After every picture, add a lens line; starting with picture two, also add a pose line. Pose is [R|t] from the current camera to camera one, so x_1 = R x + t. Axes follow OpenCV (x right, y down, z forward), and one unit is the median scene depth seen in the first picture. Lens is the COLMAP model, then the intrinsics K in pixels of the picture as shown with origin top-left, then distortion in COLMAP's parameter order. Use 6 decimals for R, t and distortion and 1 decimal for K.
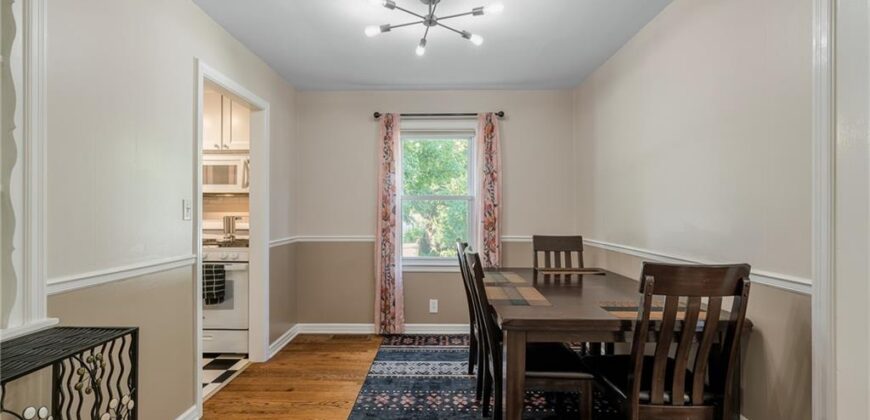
lens RADIAL K [[395.3, 0, 428.2], [0, 395.3, 213.4], [0, 0, 1]] dist [-0.000690, -0.000530]
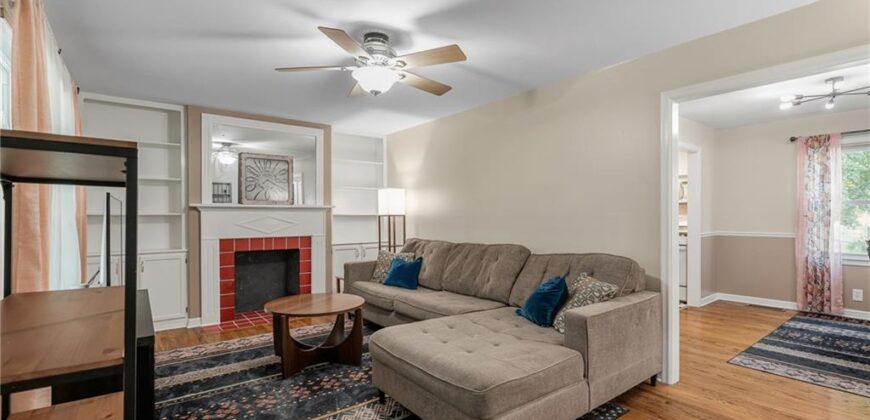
lens RADIAL K [[395.3, 0, 428.2], [0, 395.3, 213.4], [0, 0, 1]] dist [-0.000690, -0.000530]
pose [[0.624169, 0.003161, -0.781283, 0.148407], [0.011794, 0.999840, 0.013467, -0.042398], [0.781201, -0.017620, 0.624031, -0.814487]]
